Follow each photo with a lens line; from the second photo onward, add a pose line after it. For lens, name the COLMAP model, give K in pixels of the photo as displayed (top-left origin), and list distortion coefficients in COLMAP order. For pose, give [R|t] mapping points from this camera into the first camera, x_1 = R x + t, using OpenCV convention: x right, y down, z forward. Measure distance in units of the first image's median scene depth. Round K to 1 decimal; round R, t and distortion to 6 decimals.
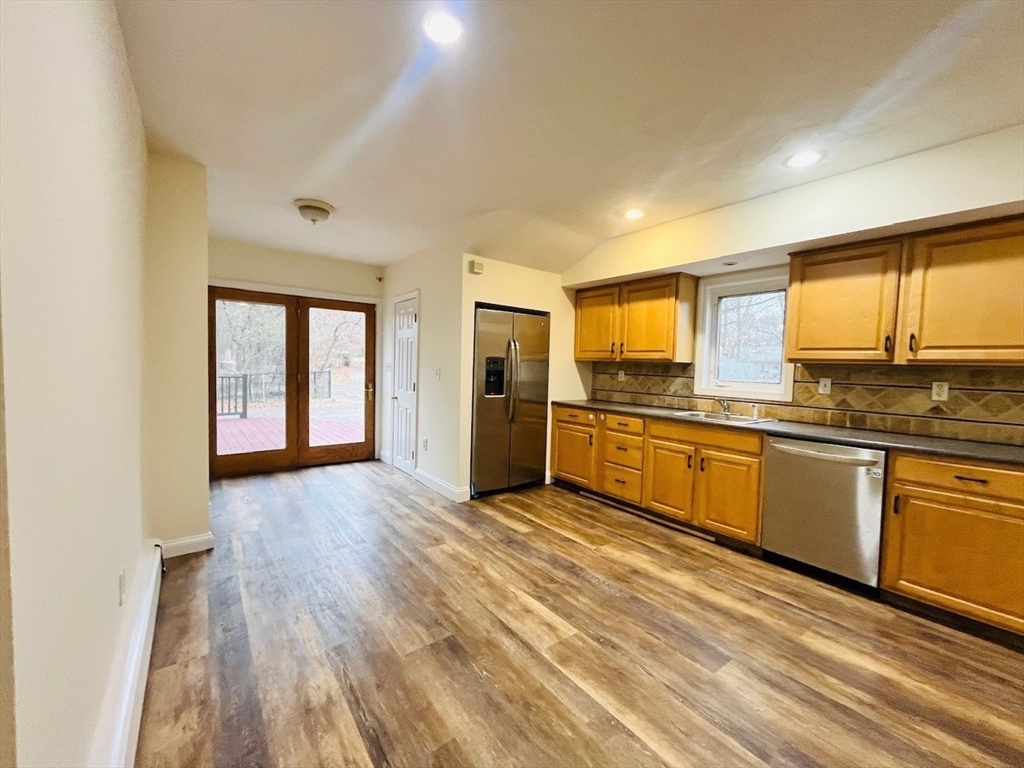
lens RADIAL K [[413.2, 0, 511.2], [0, 413.2, 382.6], [0, 0, 1]] dist [-0.002971, -0.000663]
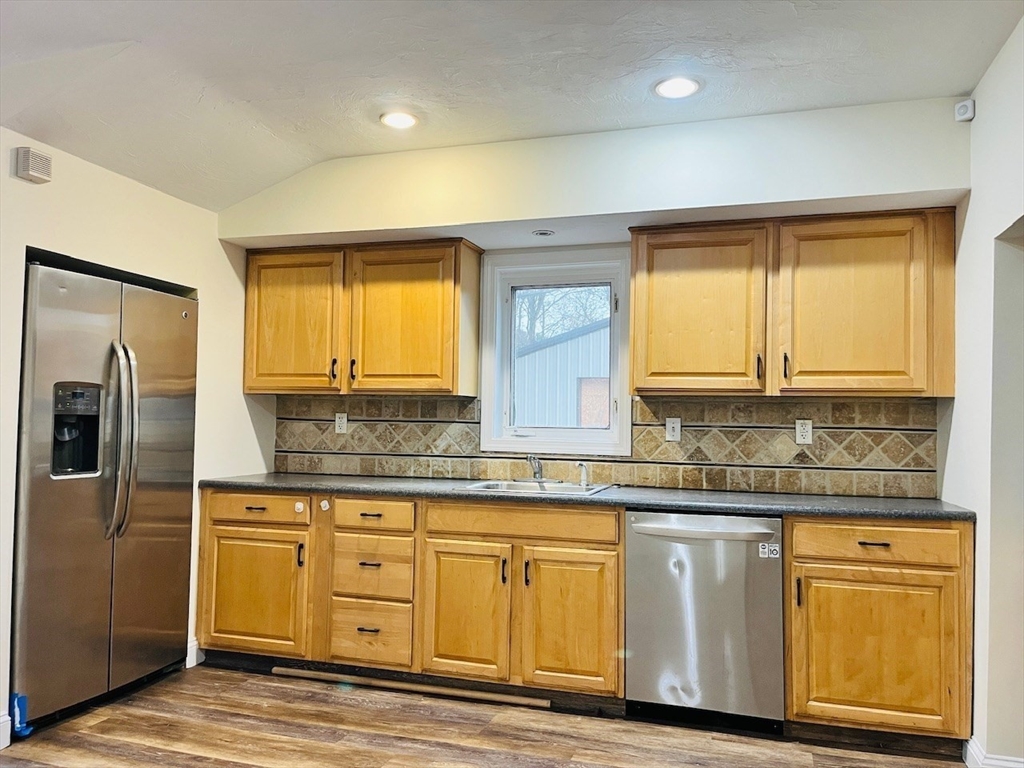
lens RADIAL K [[778.6, 0, 511.8], [0, 778.6, 388.1], [0, 0, 1]] dist [0.061068, -0.069755]
pose [[0.817029, 0.007111, 0.576553, -0.169279], [0.033127, 0.997693, -0.059249, 0.006674], [-0.575644, 0.067507, 0.814909, 0.108766]]
